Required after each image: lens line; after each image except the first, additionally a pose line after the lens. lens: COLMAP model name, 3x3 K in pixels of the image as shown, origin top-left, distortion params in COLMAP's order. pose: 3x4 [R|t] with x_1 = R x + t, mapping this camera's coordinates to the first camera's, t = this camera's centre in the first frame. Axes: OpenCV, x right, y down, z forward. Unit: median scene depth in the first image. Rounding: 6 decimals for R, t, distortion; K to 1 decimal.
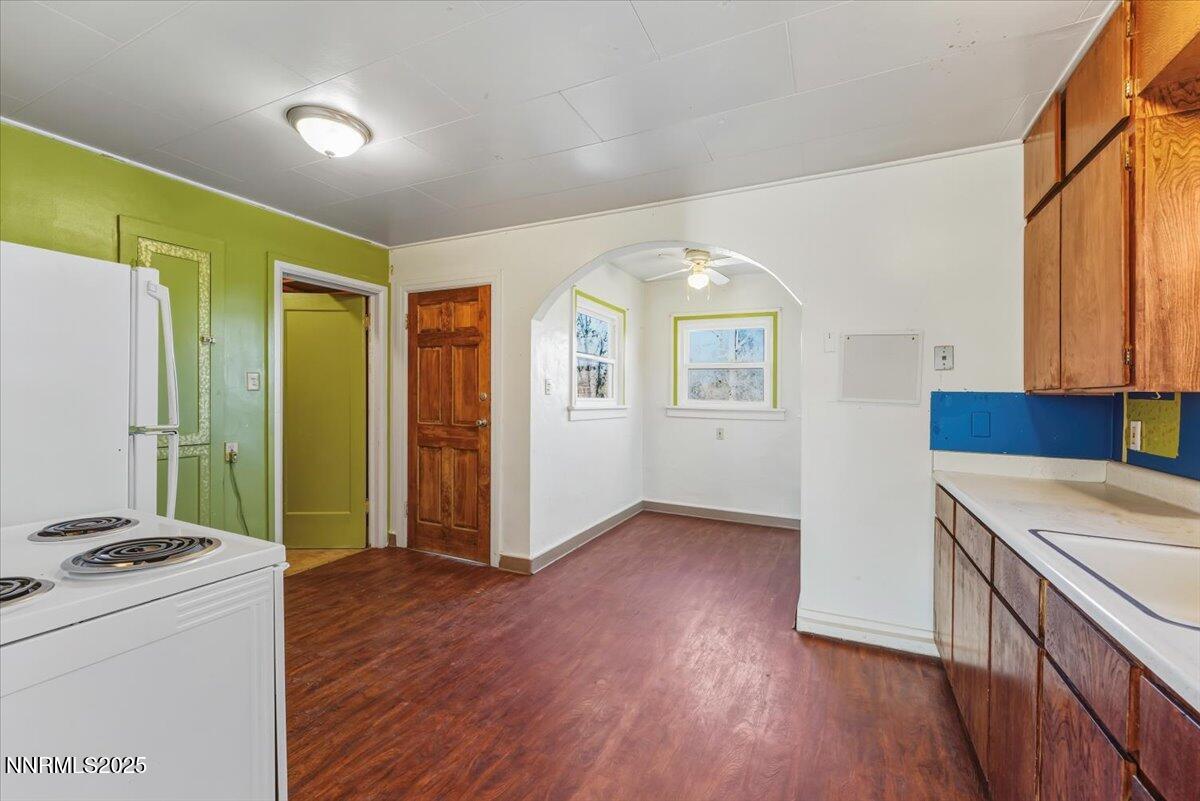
lens RADIAL K [[483.2, 0, 595.2], [0, 483.2, 397.8], [0, 0, 1]] dist [0.000371, 0.000002]
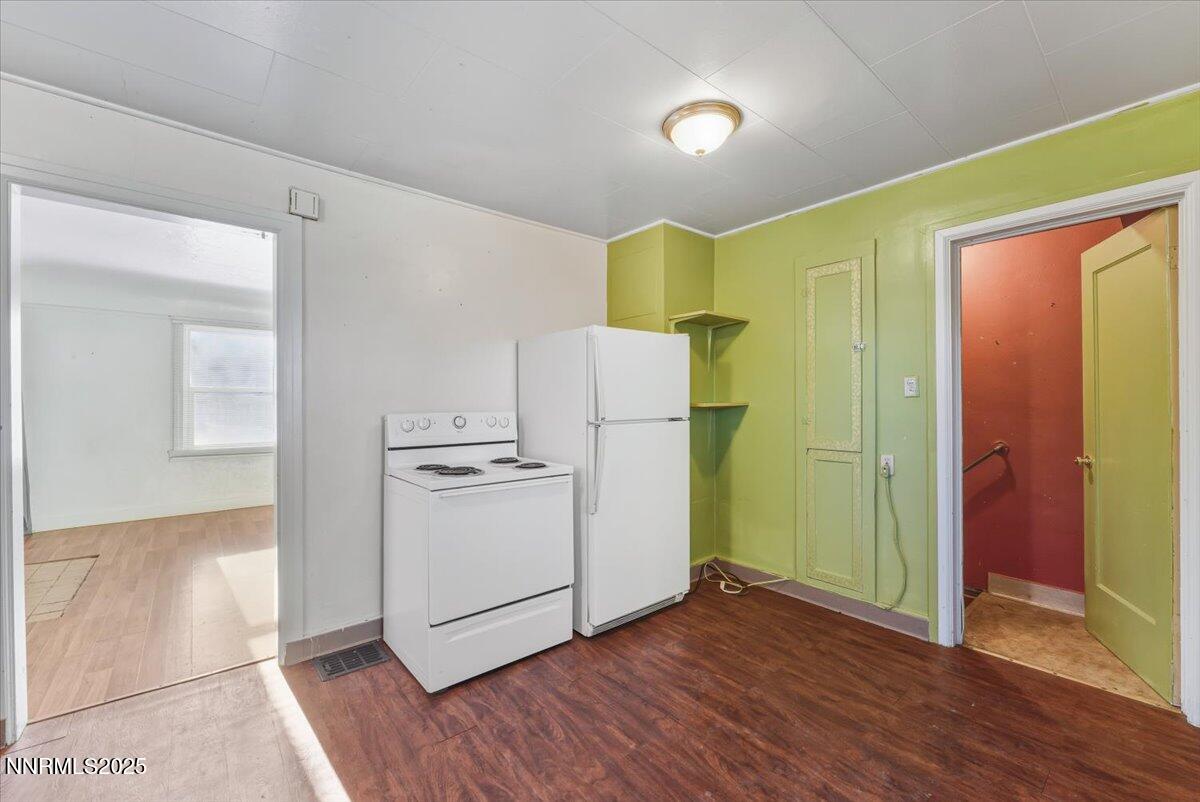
lens RADIAL K [[489.5, 0, 594.9], [0, 489.5, 406.2], [0, 0, 1]] dist [0.002980, 0.000153]
pose [[-0.405355, 0.002281, -0.914156, 0.408582], [-0.003208, 0.999987, 0.003917, -0.001181], [0.914154, 0.004521, -0.405343, 1.143106]]
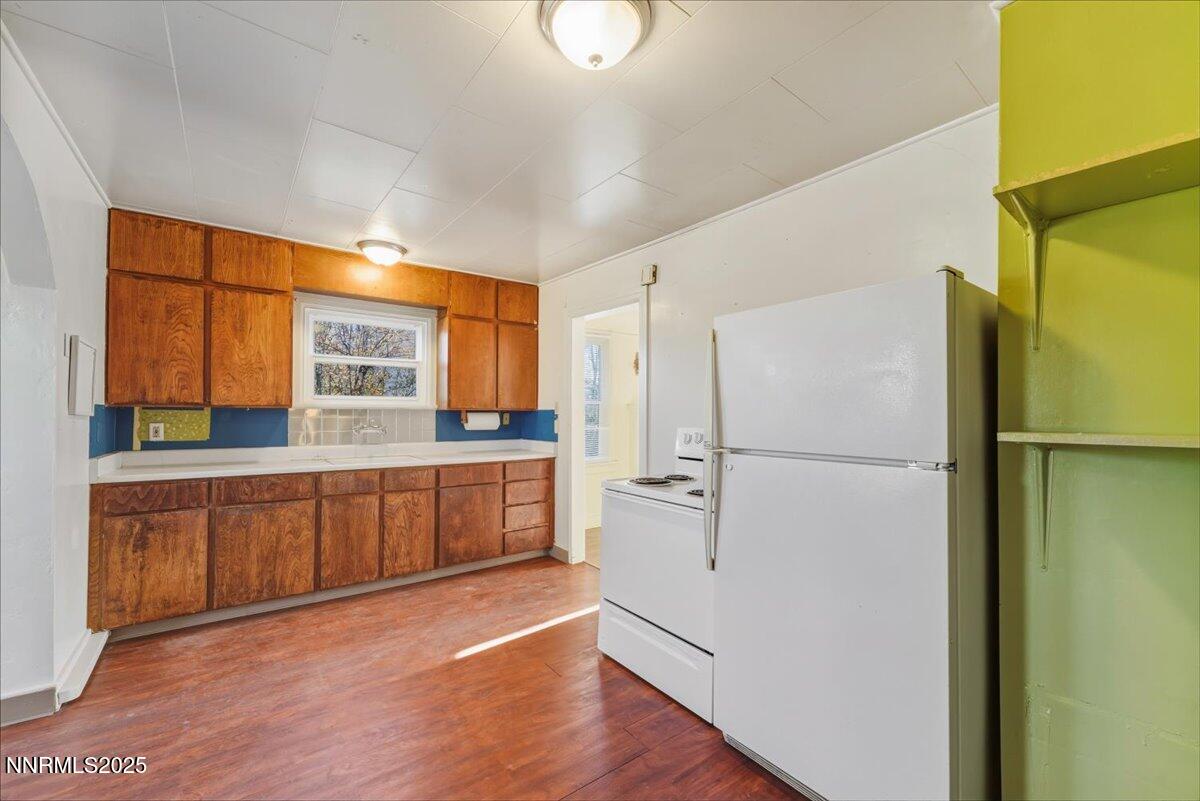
lens RADIAL K [[489.5, 0, 594.9], [0, 489.5, 405.7], [0, 0, 1]] dist [0.002980, 0.000153]
pose [[-0.891265, -0.013727, 0.453276, -0.814661], [-0.016458, 0.999862, -0.002081, -0.025168], [-0.453185, -0.009314, -0.891368, 1.524338]]
